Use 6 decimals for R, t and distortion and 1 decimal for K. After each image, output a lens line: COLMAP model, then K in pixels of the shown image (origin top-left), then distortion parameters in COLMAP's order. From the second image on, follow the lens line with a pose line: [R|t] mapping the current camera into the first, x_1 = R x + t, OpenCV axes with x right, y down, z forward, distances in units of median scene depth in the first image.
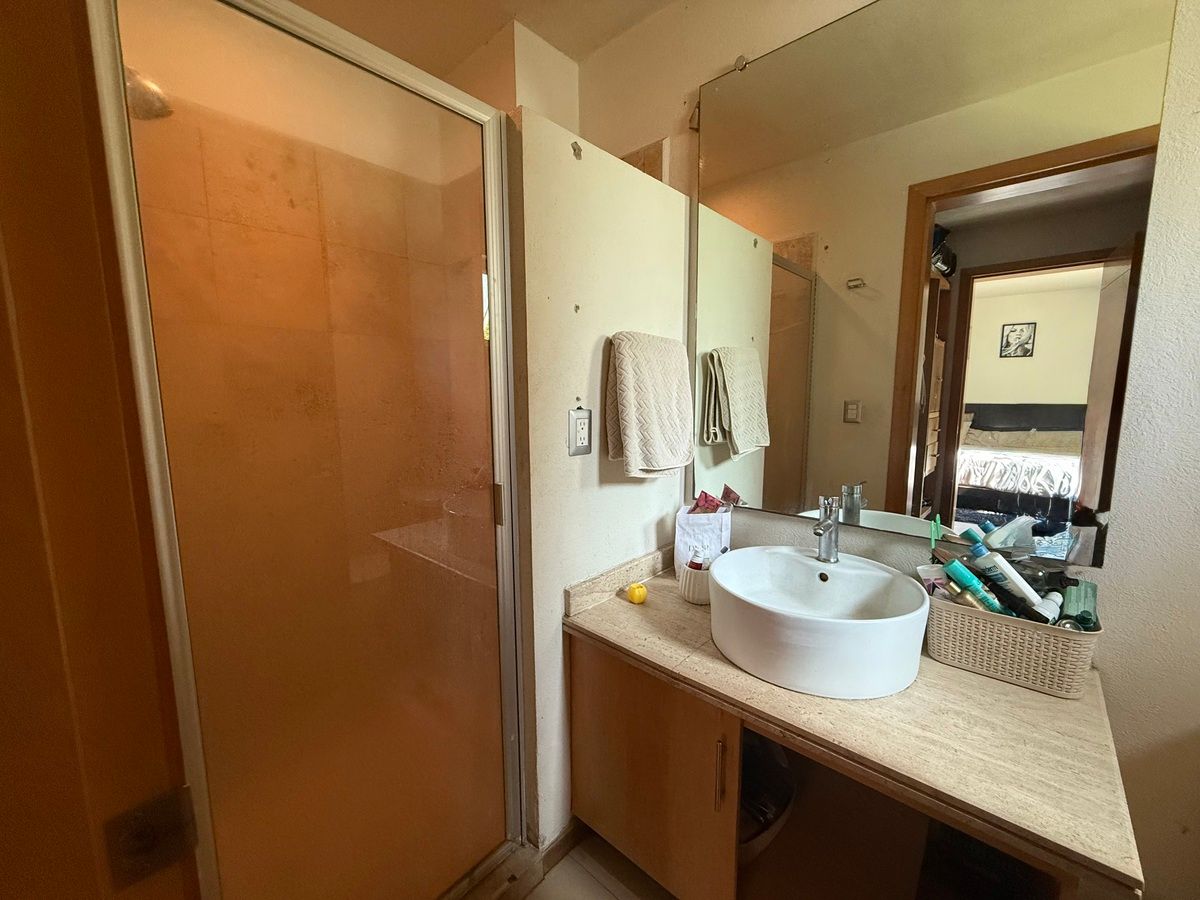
lens RADIAL K [[476.8, 0, 597.5], [0, 476.8, 450.4], [0, 0, 1]] dist [-0.000433, 0.000038]
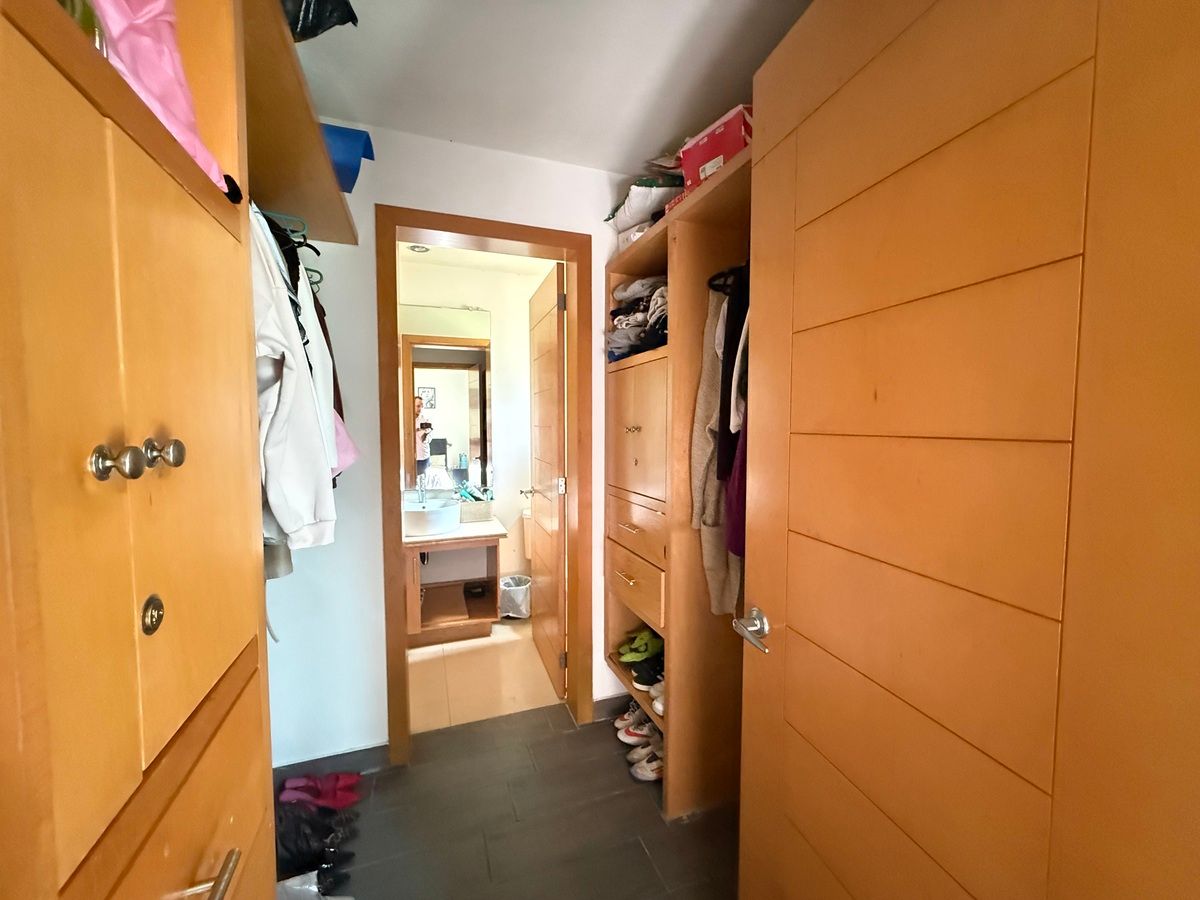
lens RADIAL K [[476.8, 0, 597.5], [0, 476.8, 450.4], [0, 0, 1]] dist [-0.000433, 0.000038]
pose [[0.465942, -0.042685, 0.883785, -0.440339], [0.109762, 0.993909, -0.009864, 0.024118], [-0.877981, 0.101603, 0.467789, -0.355498]]
